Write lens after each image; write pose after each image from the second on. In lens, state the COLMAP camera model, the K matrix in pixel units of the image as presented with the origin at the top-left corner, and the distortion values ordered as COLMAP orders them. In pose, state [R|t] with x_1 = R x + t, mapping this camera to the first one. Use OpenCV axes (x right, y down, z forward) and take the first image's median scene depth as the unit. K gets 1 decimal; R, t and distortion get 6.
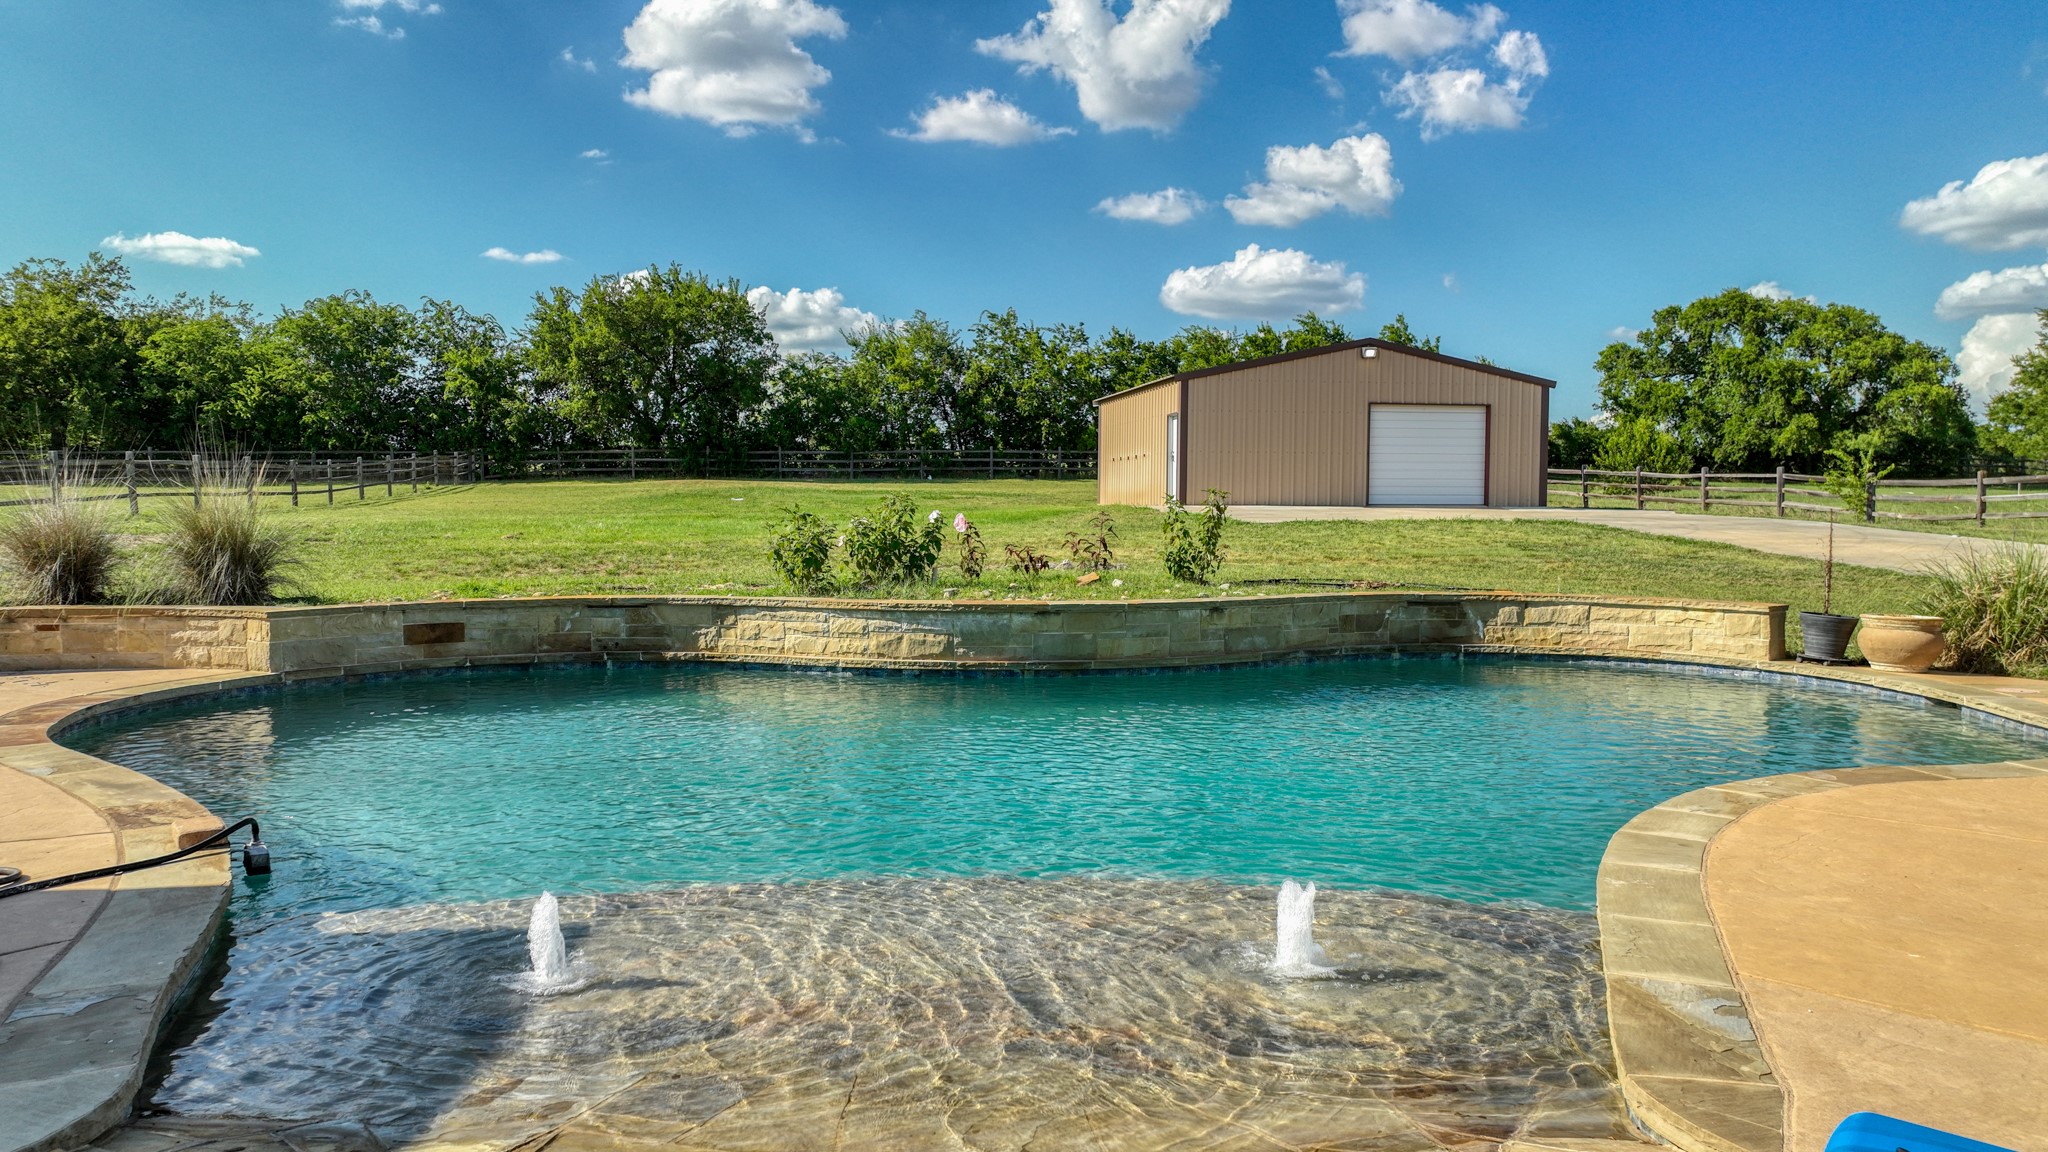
lens RADIAL K [[1459.7, 0, 1023.7], [0, 1459.7, 573.0], [0, 0, 1]] dist [-0.005995, -0.000437]
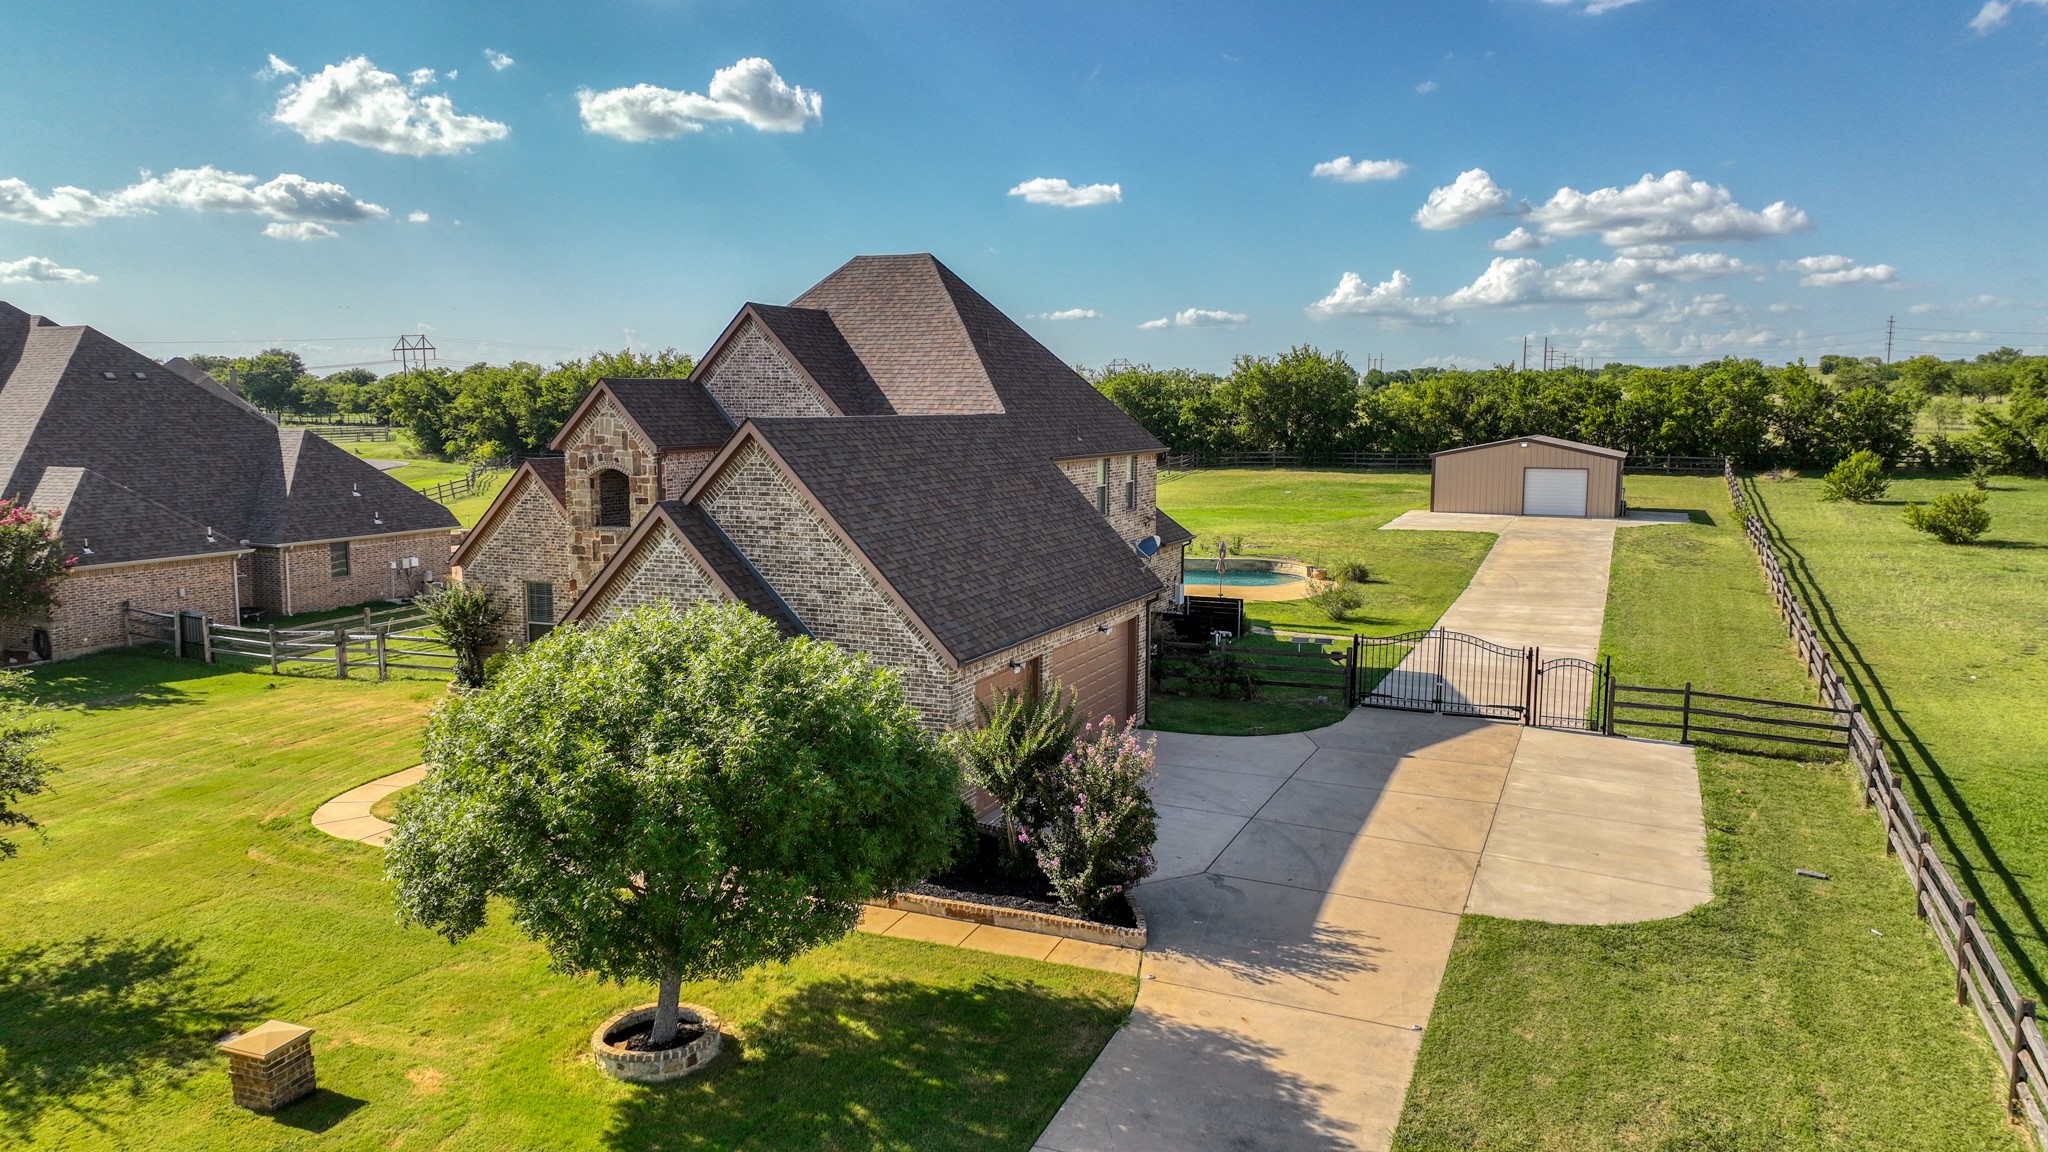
lens RADIAL K [[1459.7, 0, 1024.0], [0, 1459.7, 576.0], [0, 0, 1]] dist [-0.005995, -0.000437]
pose [[0.854617, 0.053988, -0.516444, 0.409044], [-0.021556, 0.997412, 0.068596, -0.049411], [0.518810, -0.047491, 0.853569, -0.711306]]
